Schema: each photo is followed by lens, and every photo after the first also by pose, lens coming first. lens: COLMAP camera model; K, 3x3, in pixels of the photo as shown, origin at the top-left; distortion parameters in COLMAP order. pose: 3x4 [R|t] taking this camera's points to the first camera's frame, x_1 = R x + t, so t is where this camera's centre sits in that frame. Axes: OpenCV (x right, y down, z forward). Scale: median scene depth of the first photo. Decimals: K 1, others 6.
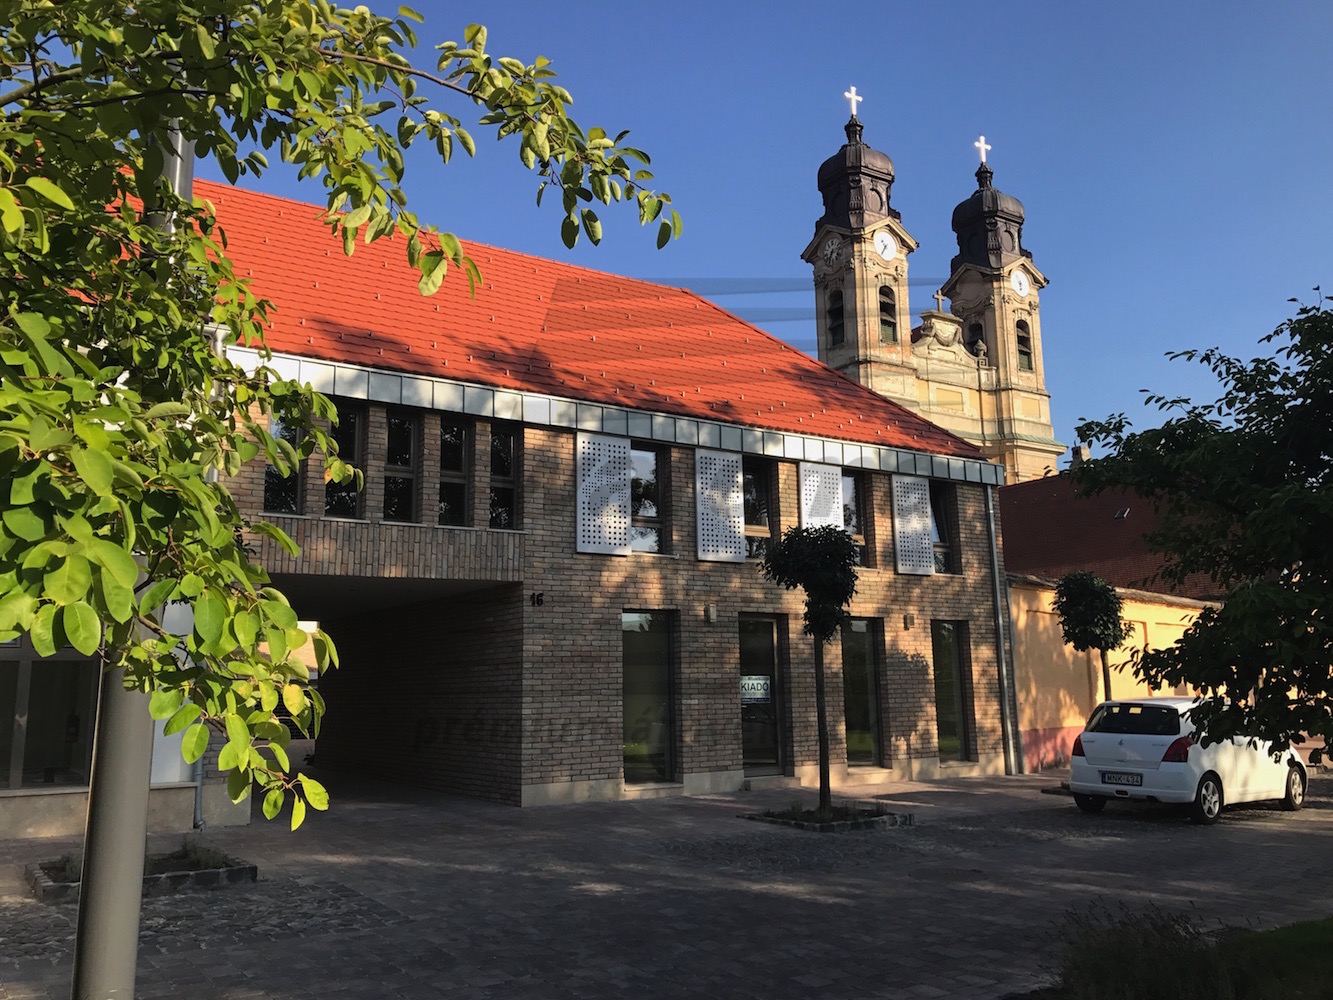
lens RADIAL K [[1095.4, 0, 665.4], [0, 1095.4, 489.3], [0, 0, 1]] dist [0.060040, -0.100331]
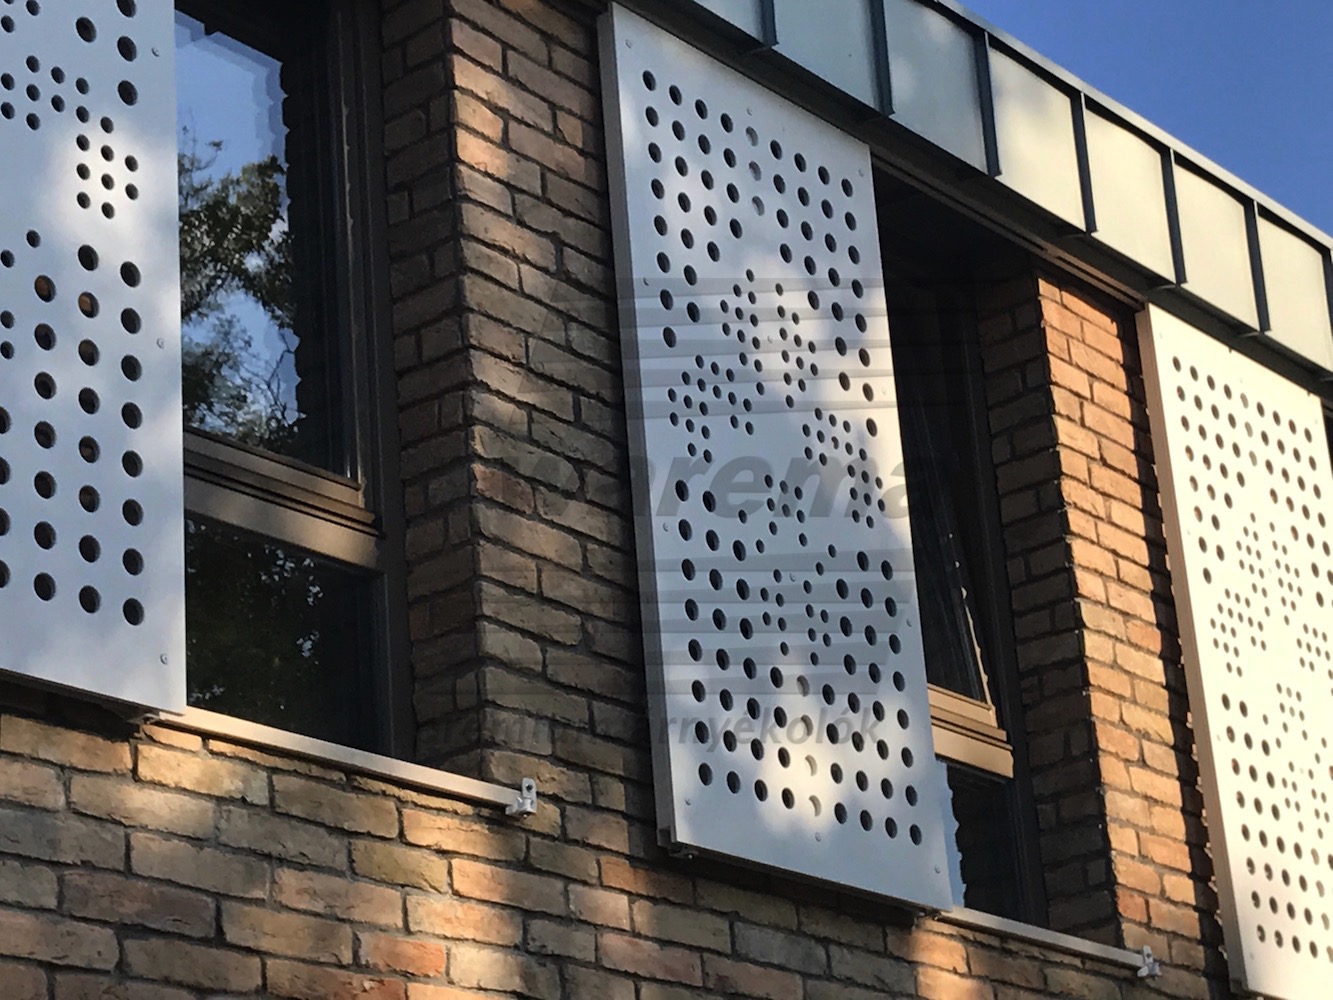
lens RADIAL K [[3215.4, 0, 663.1], [0, 3215.4, 504.5], [0, 0, 1]] dist [0.126164, 0.000000]
pose [[0.951595, 0.058997, 0.301638, -0.084399], [0.000640, 0.981022, -0.193895, 0.102933], [-0.307353, 0.184703, 0.933498, 0.714899]]
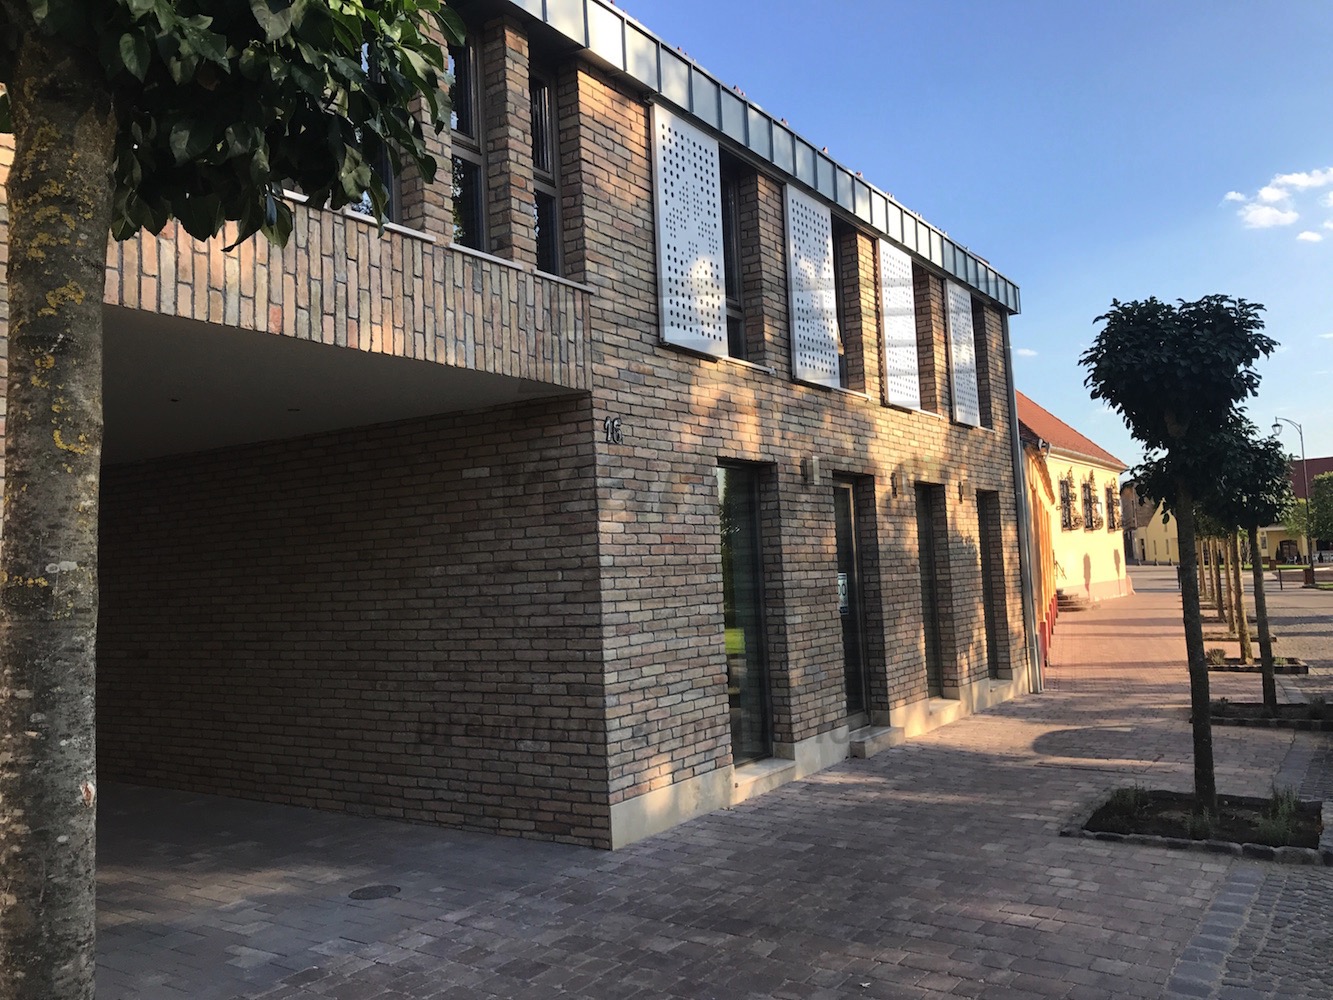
lens RADIAL K [[1095.4, 0, 664.8], [0, 1095.4, 509.3], [0, 0, 1]] dist [0.060040, -0.100331]
pose [[0.922955, -0.002408, 0.384900, -0.275843], [-0.040496, 0.993823, 0.103321, 0.081781], [-0.382771, -0.110948, 0.917157, 0.522502]]
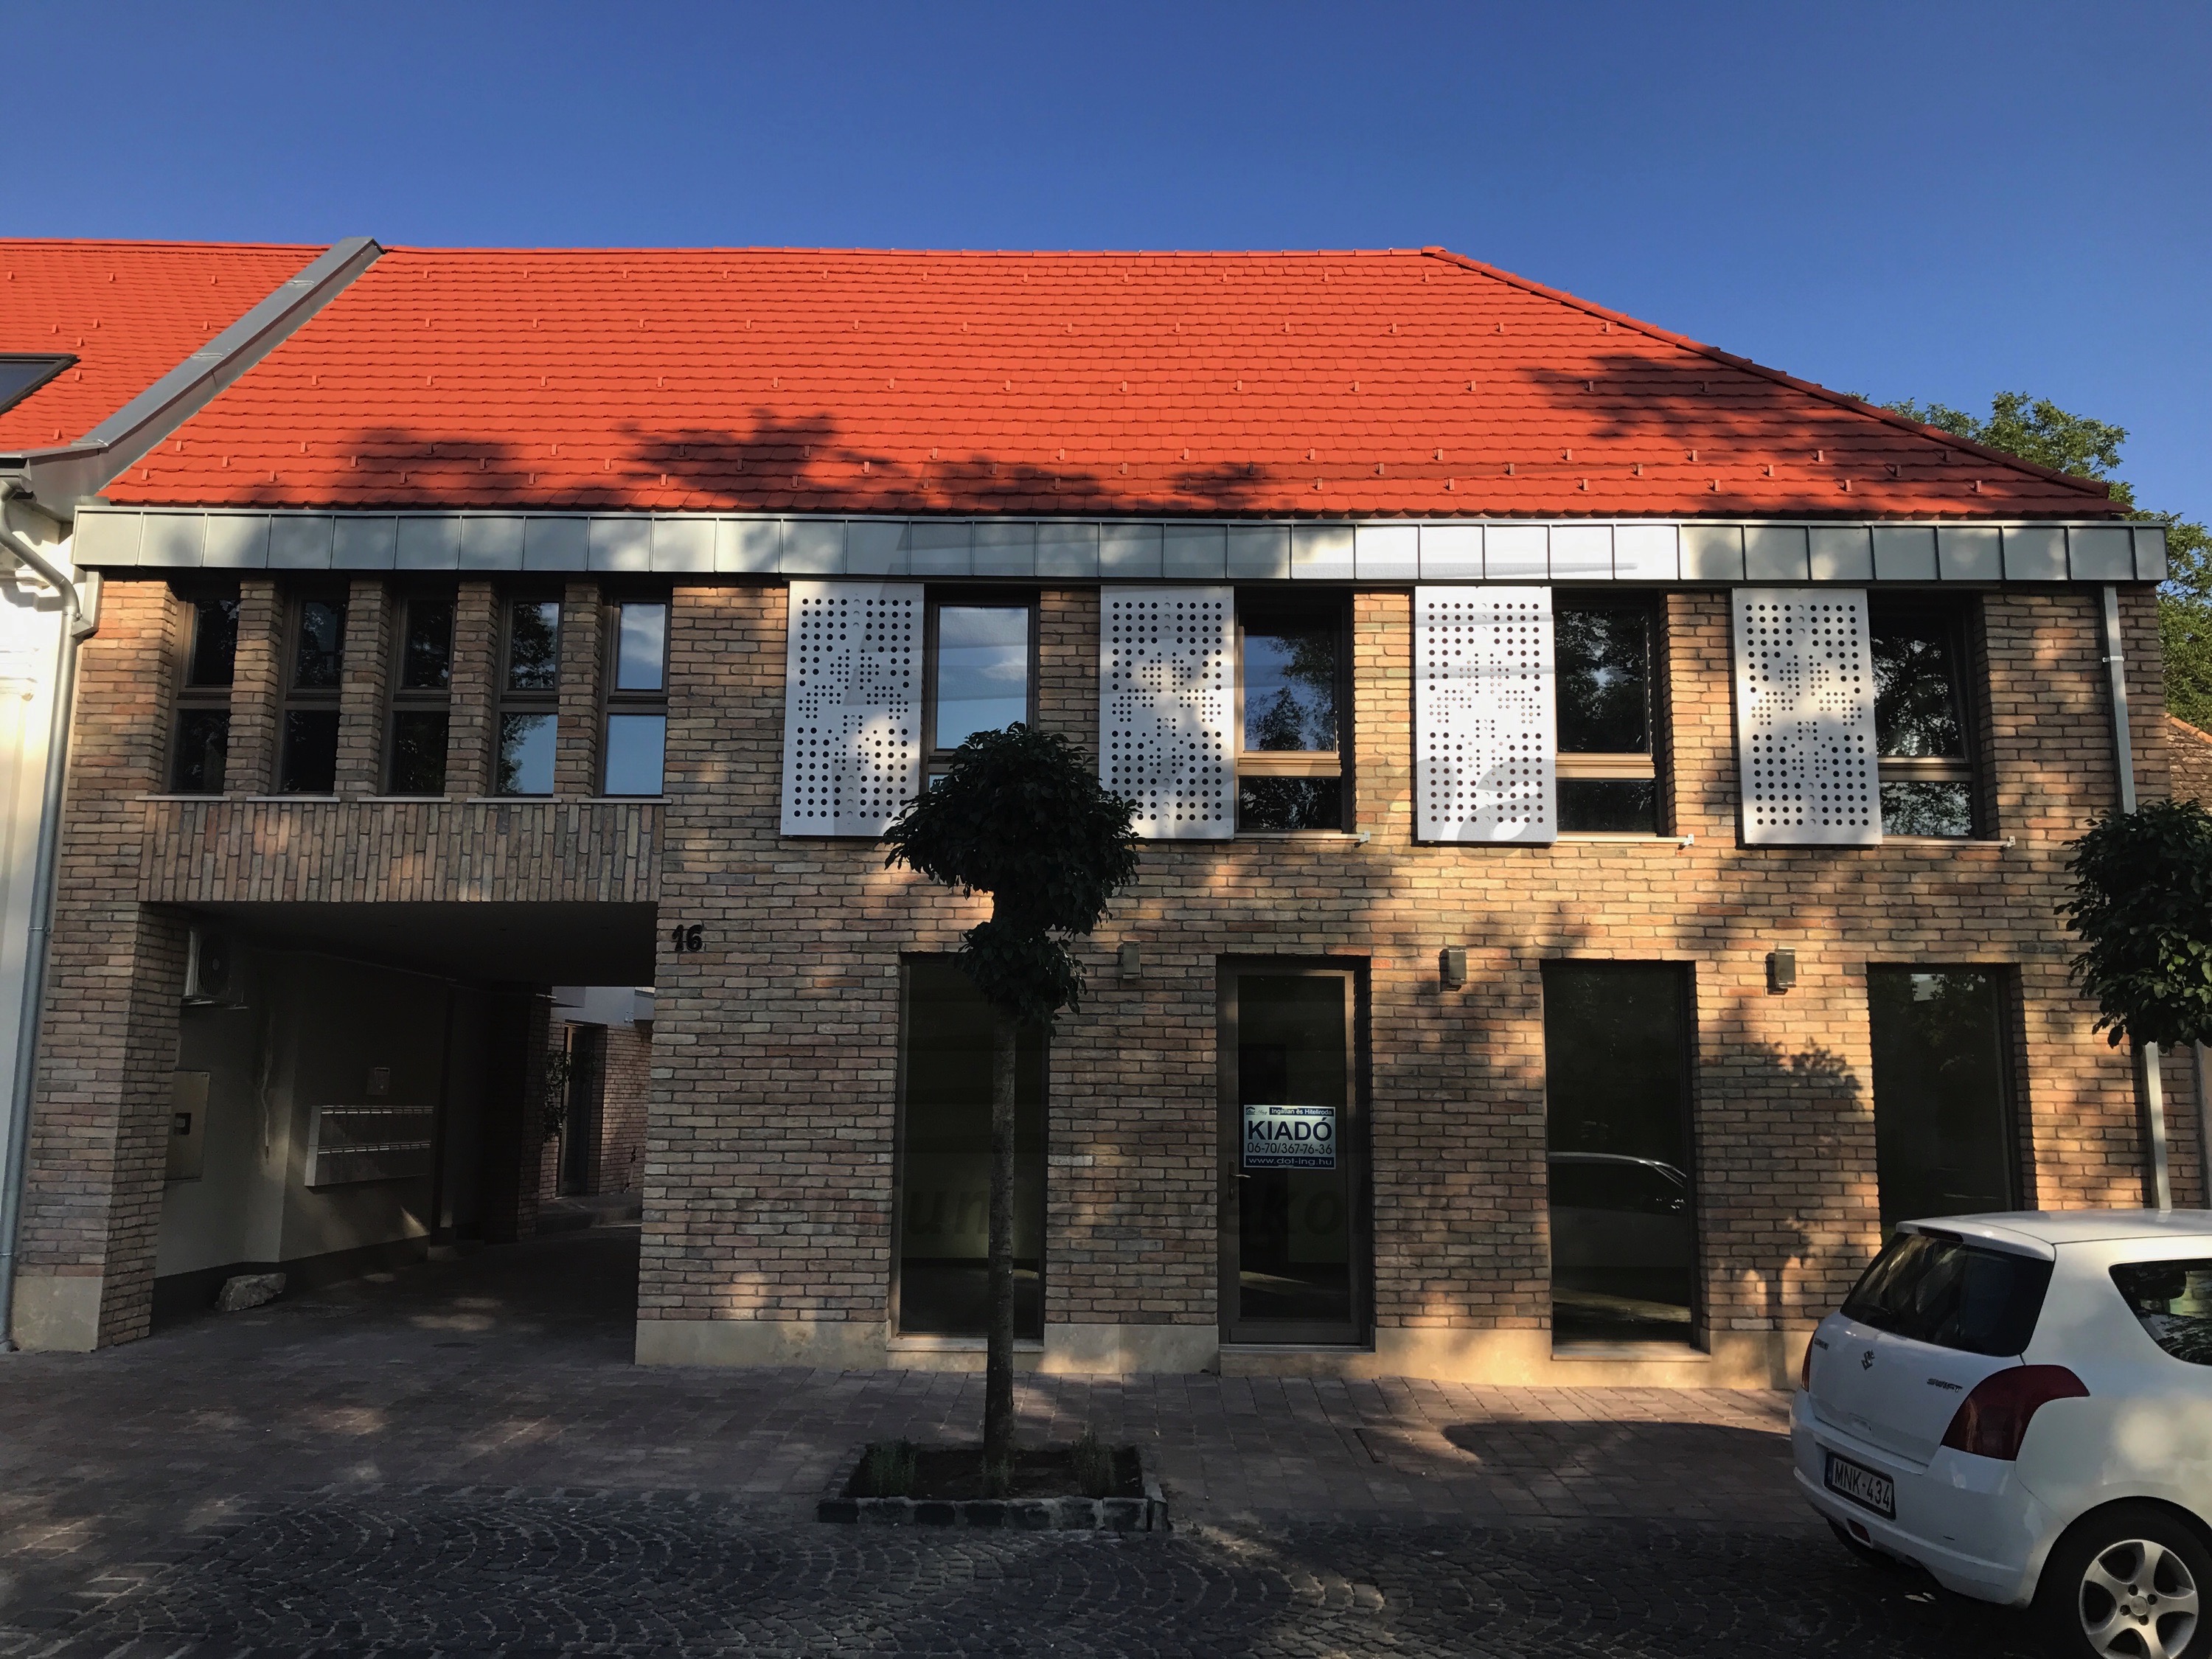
lens RADIAL K [[1817.8, 0, 1107.5], [0, 1817.8, 825.5], [0, 0, 1]] dist [0.060040, -0.100331]
pose [[0.824521, -0.061009, -0.562532, 0.473947], [0.079624, 0.996788, 0.008602, 0.057186], [0.560201, -0.051883, 0.826730, 0.430735]]
